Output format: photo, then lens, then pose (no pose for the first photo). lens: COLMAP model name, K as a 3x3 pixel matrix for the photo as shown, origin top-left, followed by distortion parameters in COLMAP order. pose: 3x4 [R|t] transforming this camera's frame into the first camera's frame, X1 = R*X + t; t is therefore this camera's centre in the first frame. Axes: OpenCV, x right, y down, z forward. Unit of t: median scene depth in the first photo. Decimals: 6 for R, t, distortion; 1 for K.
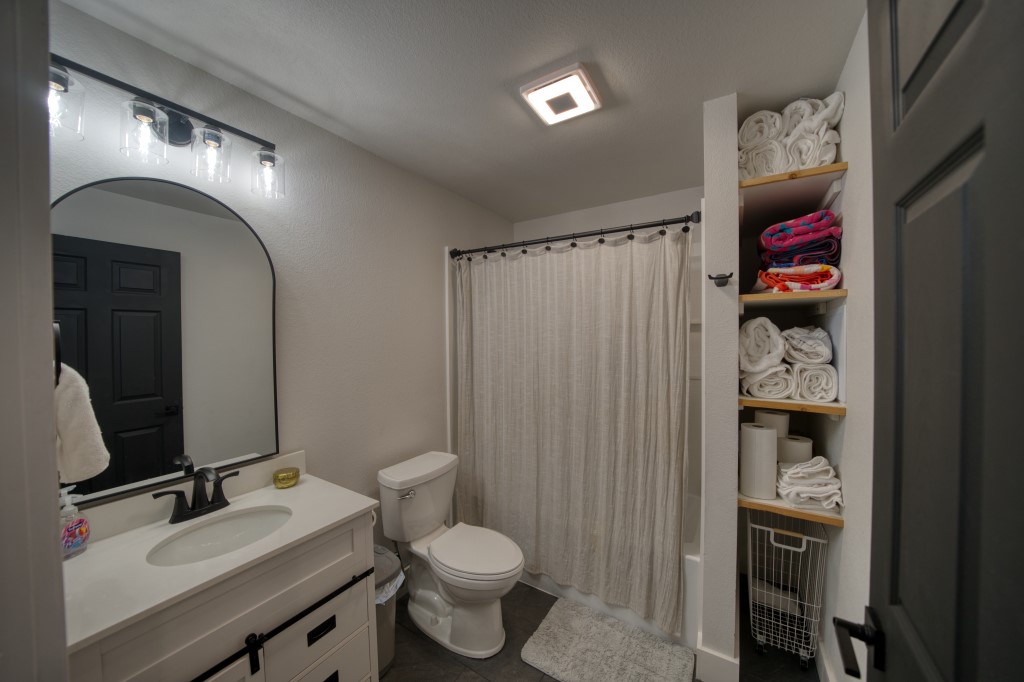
lens RADIAL K [[354.3, 0, 511.8], [0, 354.3, 344.8], [0, 0, 1]] dist [-0.016997, 0.001420]
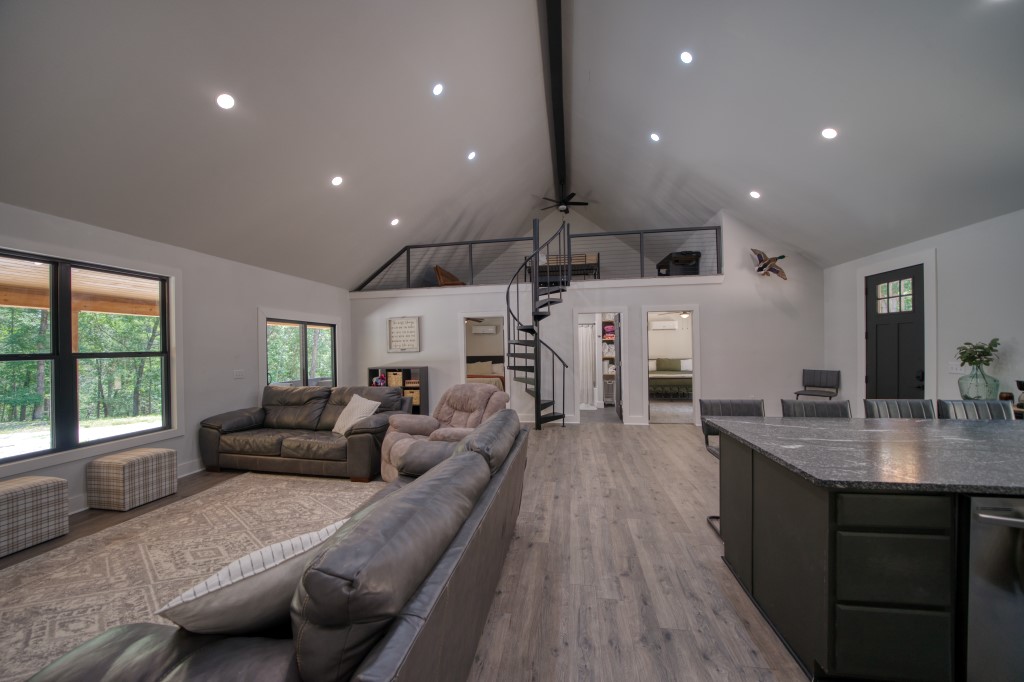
lens RADIAL K [[354.3, 0, 514.0], [0, 354.3, 341.9], [0, 0, 1]] dist [-0.016997, 0.001420]
pose [[0.926831, -0.001392, 0.375477, -2.892607], [0.015928, 0.999239, -0.035613, 0.095587], [-0.375141, 0.038988, 0.926147, -3.869635]]
